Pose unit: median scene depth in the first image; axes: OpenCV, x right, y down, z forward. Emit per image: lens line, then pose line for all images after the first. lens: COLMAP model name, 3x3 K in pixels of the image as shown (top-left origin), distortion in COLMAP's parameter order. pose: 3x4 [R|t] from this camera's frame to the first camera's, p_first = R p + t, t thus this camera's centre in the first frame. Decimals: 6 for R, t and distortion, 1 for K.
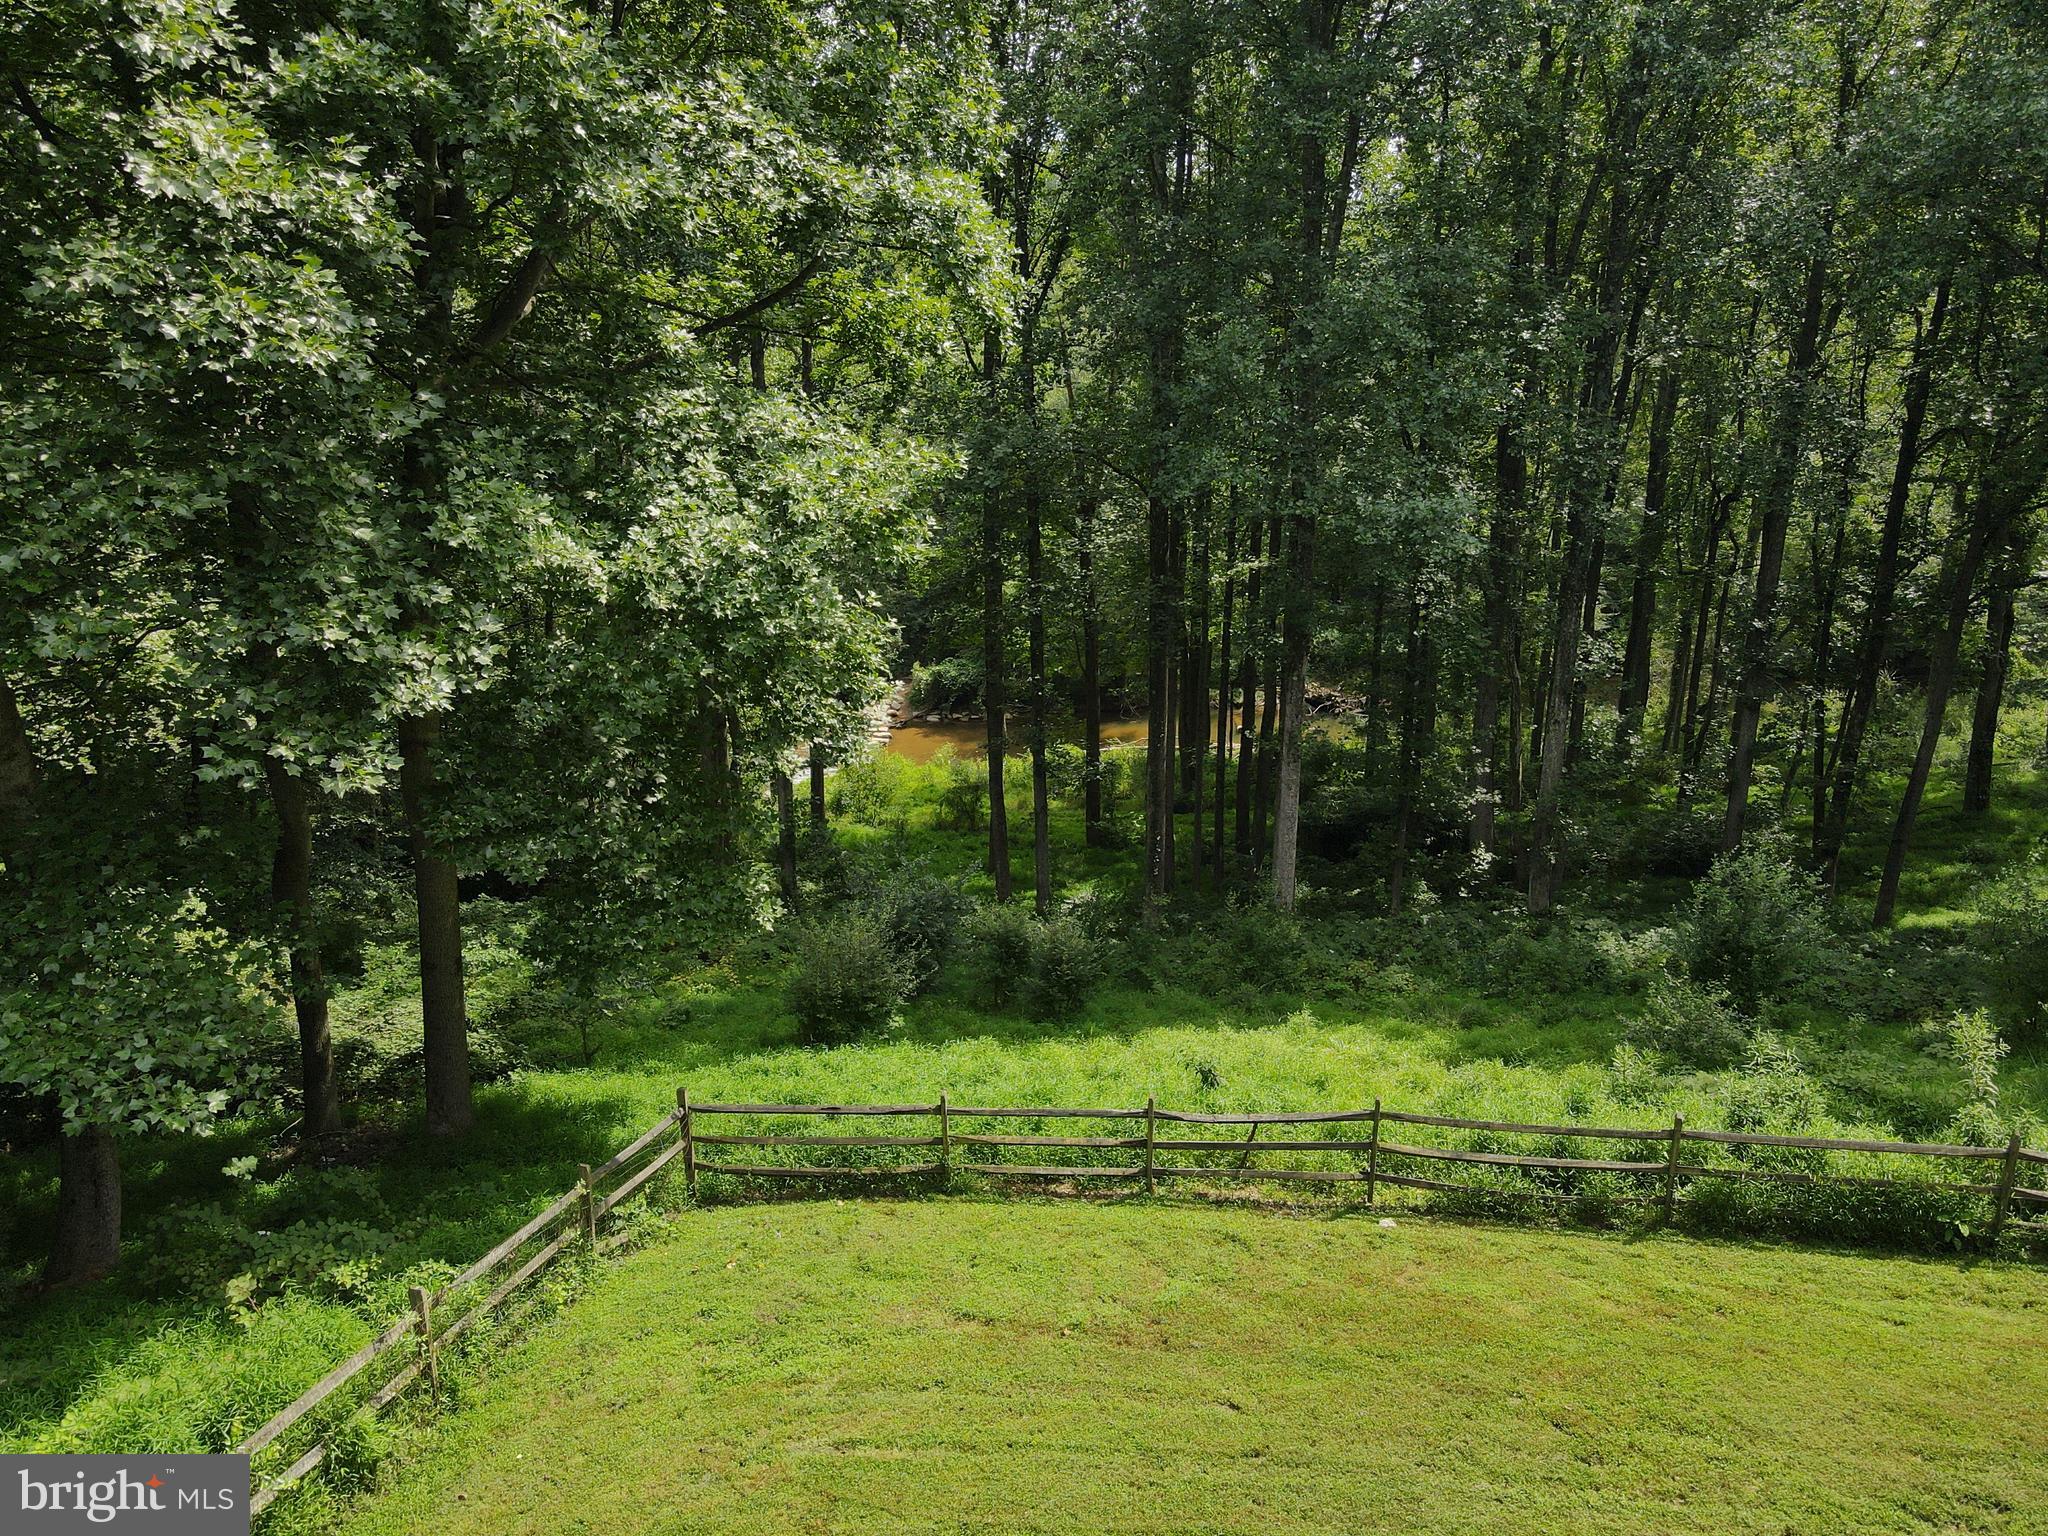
lens RADIAL K [[1534.1, 0, 1024.0], [0, 1534.1, 768.0], [0, 0, 1]] dist [-0.003589, -0.000048]
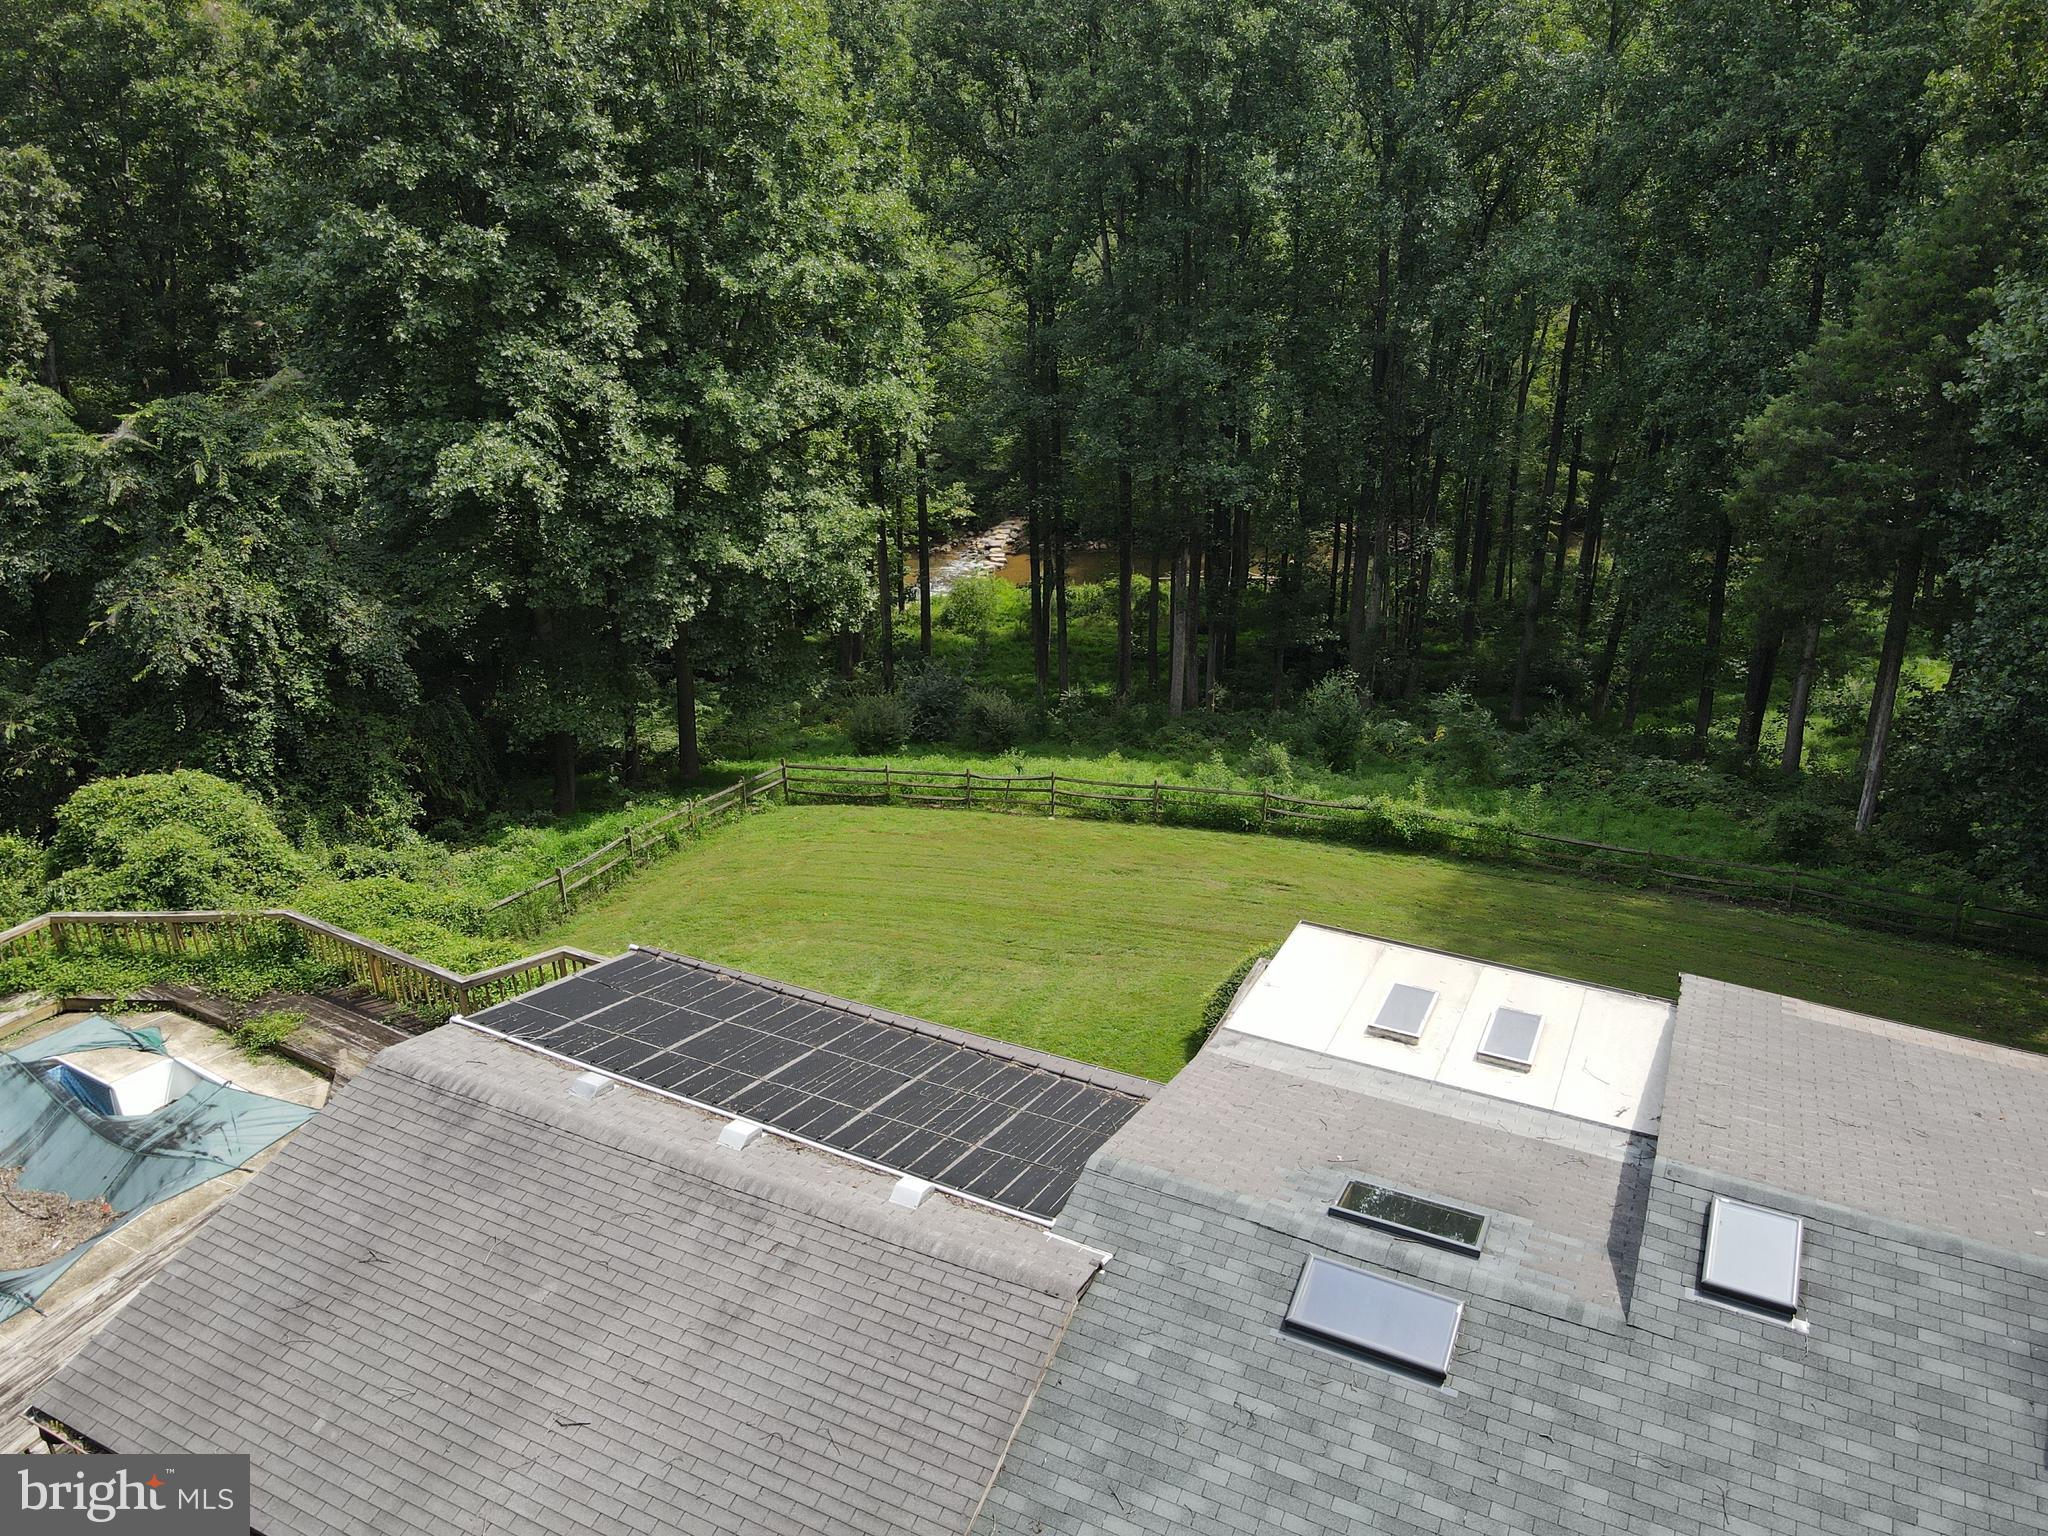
lens RADIAL K [[1409.3, 0, 1033.1], [0, 1409.3, 734.6], [0, 0, 1]] dist [-0.000036, -0.001719]
pose [[0.994856, 0.036789, -0.094383, 0.436257], [-0.025768, 0.992981, 0.115436, -0.113320], [0.097967, -0.112410, 0.988821, -1.341986]]
